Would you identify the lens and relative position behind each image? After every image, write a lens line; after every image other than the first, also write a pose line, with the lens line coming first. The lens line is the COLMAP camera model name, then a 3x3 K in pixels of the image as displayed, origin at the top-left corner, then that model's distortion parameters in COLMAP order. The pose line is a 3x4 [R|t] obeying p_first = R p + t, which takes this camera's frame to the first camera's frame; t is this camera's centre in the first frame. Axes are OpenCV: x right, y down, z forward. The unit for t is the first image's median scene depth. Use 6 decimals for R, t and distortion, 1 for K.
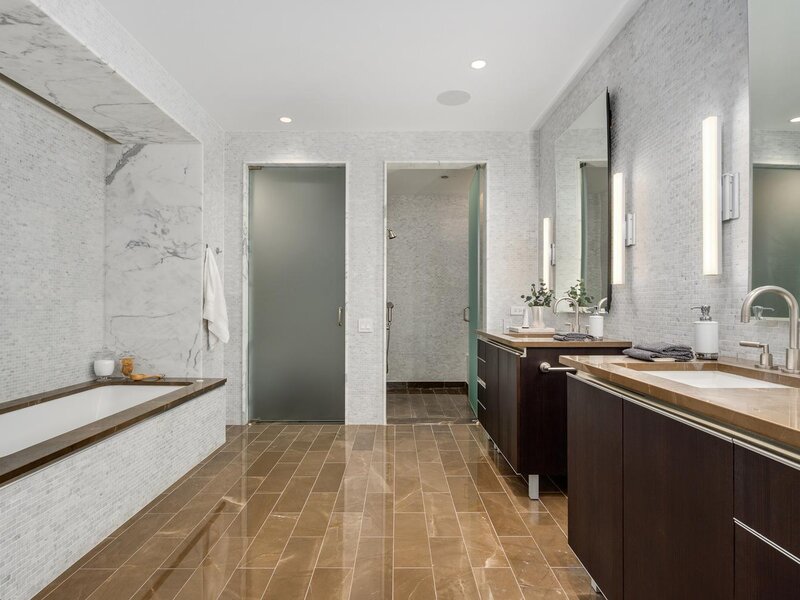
lens RADIAL K [[375.4, 0, 400.0], [0, 375.4, 300.0], [0, 0, 1]] dist [0.000165, -0.000655]
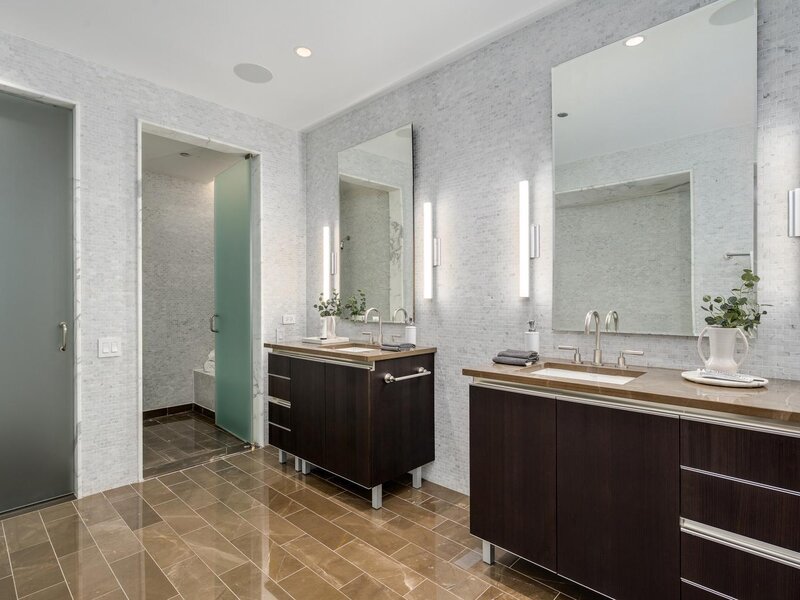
lens RADIAL K [[411.6, 0, 343.8], [0, 411.6, 301.5], [0, 0, 1]] dist [-0.000397, -0.000125]
pose [[0.740804, -0.001772, 0.671719, -0.287048], [-0.004546, 0.999960, 0.007651, -0.025689], [-0.671706, -0.008722, 0.740767, 0.145296]]
